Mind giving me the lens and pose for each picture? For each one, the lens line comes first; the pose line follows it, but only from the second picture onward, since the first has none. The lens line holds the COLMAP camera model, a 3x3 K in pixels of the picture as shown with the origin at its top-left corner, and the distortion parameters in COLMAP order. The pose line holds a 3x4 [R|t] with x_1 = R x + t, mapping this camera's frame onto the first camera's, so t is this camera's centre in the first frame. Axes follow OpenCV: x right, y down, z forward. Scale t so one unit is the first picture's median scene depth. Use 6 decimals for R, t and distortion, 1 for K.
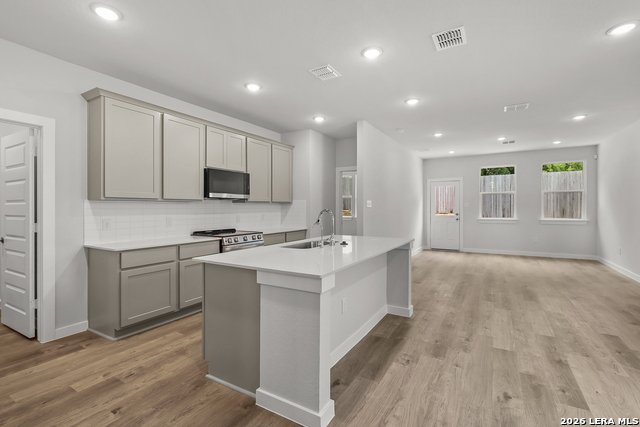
lens RADIAL K [[296.6, 0, 329.0], [0, 296.6, 211.1], [0, 0, 1]] dist [-0.006488, 0.002369]
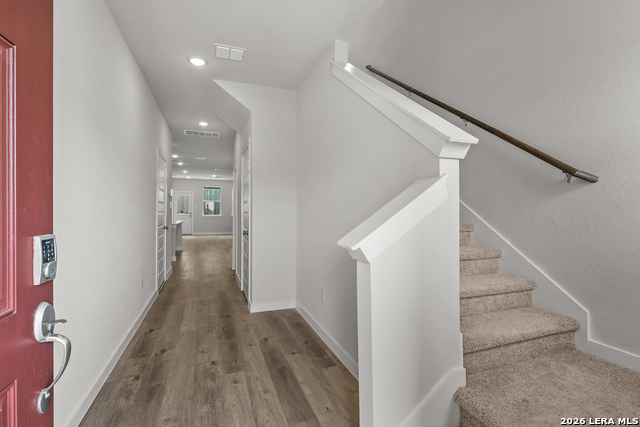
lens RADIAL K [[296.6, 0, 318.2], [0, 296.6, 211.1], [0, 0, 1]] dist [-0.006488, 0.002369]
pose [[0.654243, 0.004350, 0.756272, -0.738026], [-0.002947, 0.999991, -0.003202, 0.006759], [-0.756279, -0.000134, 0.654250, -1.317764]]
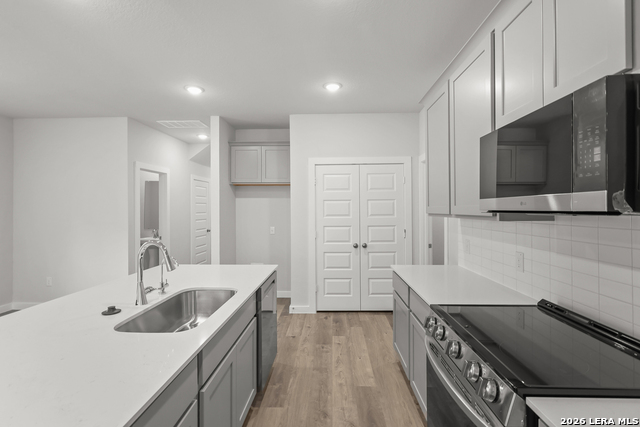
lens RADIAL K [[296.6, 0, 323.2], [0, 296.6, 210.2], [0, 0, 1]] dist [-0.006488, 0.002369]
pose [[-0.889047, 0.011502, -0.457672, -0.030201], [0.006387, 0.999899, 0.012723, -0.048926], [0.457772, 0.008388, -0.889030, 1.158596]]
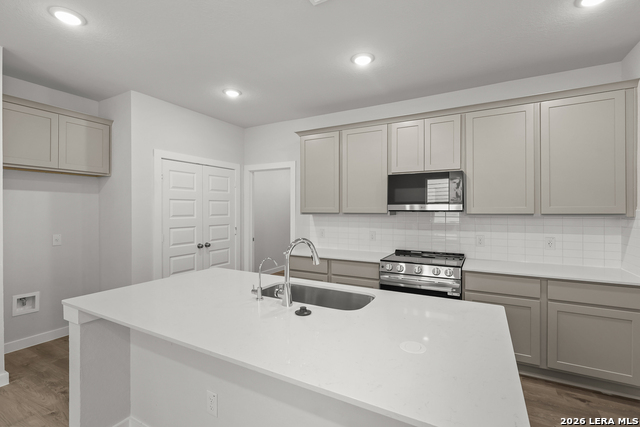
lens RADIAL K [[296.6, 0, 319.1], [0, 296.6, 213.7], [0, 0, 1]] dist [-0.006488, 0.002369]
pose [[0.006666, 0.016481, -0.999842, 0.392219], [-0.010541, 0.999810, 0.016410, -0.045032], [0.999922, 0.010430, 0.006839, 0.737518]]
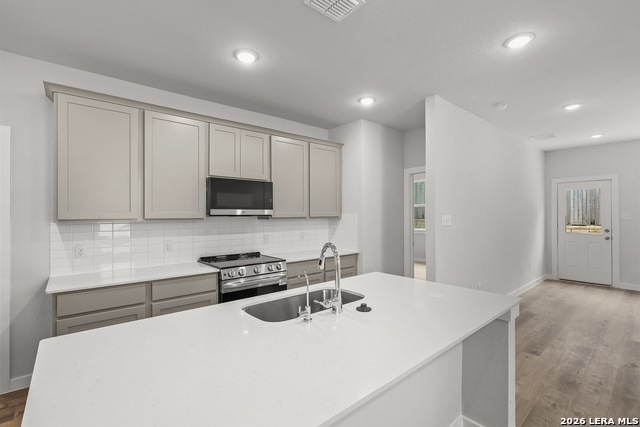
lens RADIAL K [[296.6, 0, 317.5], [0, 296.6, 214.7], [0, 0, 1]] dist [-0.006488, 0.002369]
pose [[0.939238, -0.002015, -0.343260, 0.112871], [-0.001325, 0.999954, -0.009496, -0.037327], [0.343264, 0.009374, 0.939192, 0.340816]]
